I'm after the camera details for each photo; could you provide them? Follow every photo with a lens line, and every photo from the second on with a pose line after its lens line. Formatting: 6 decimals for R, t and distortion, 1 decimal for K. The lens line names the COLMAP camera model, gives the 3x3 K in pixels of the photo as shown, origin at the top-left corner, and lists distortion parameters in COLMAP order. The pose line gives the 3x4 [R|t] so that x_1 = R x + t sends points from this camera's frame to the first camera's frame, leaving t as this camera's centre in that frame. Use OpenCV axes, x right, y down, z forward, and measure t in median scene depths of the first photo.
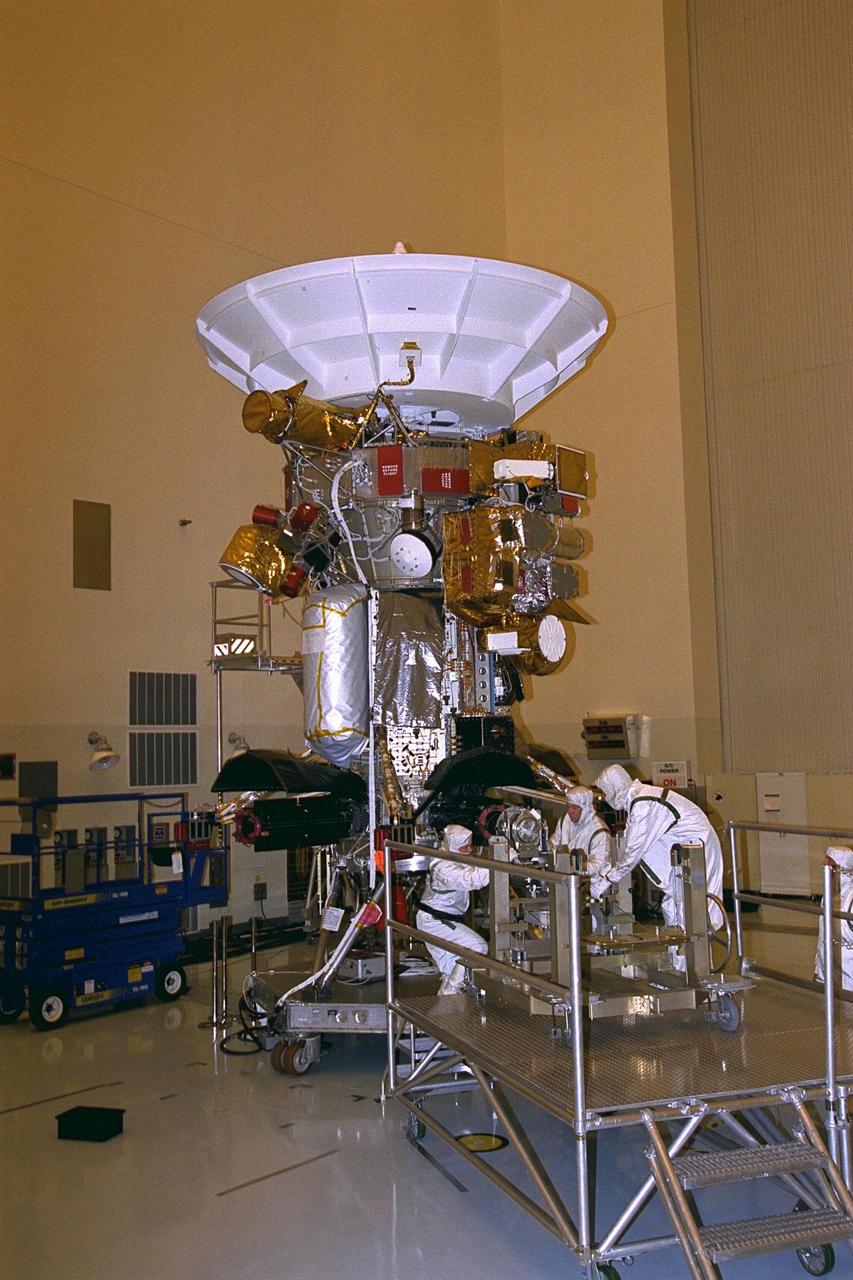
lens RADIAL K [[1126.2, 0, 426.5], [0, 1126.2, 640.0], [0, 0, 1]] dist [-0.000330, -0.001526]
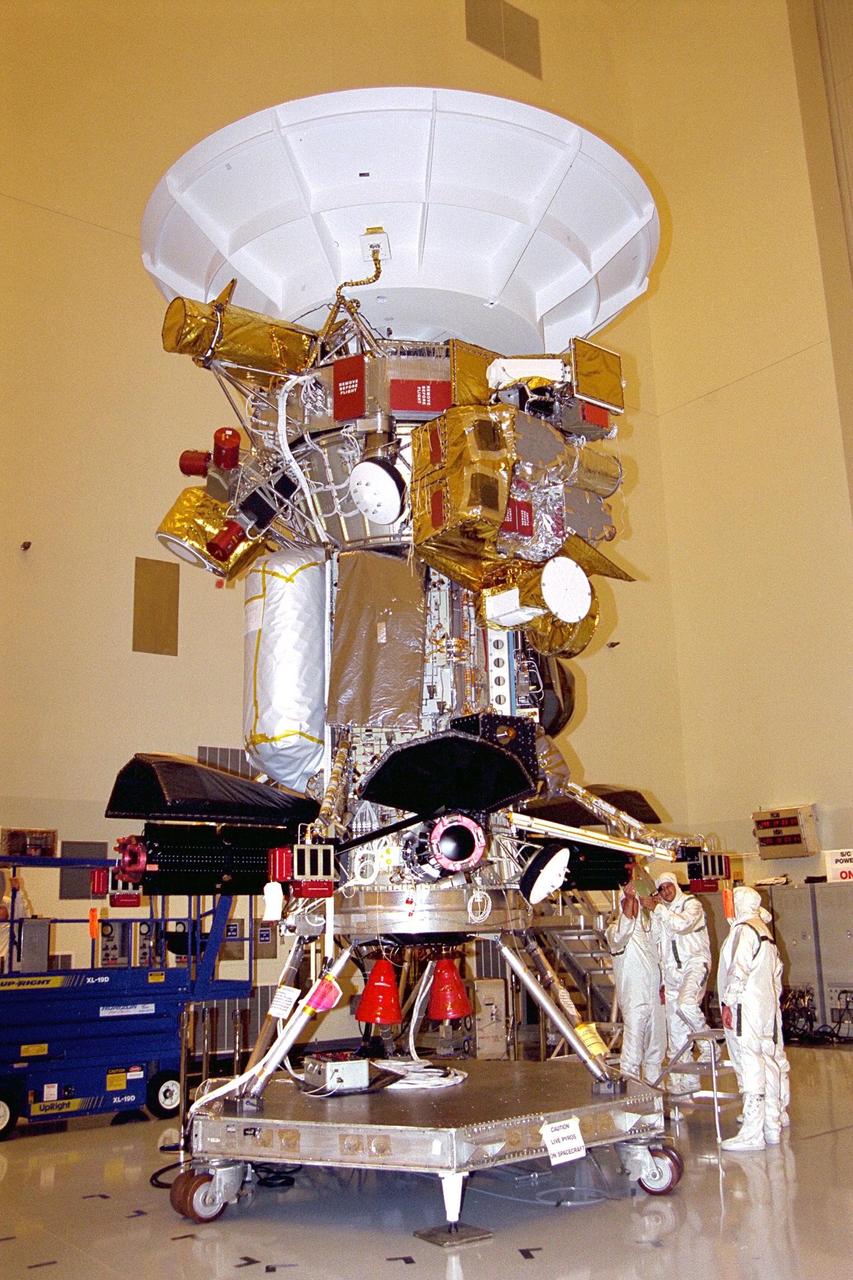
lens RADIAL K [[1096.3, 0, 427.6], [0, 1096.3, 659.2], [0, 0, 1]] dist [-0.059755, 0.002496]
pose [[0.980622, -0.042438, -0.191256, 0.147881], [0.020334, 0.993031, -0.116084, 0.112318], [0.194849, 0.109945, 0.974652, 0.314055]]
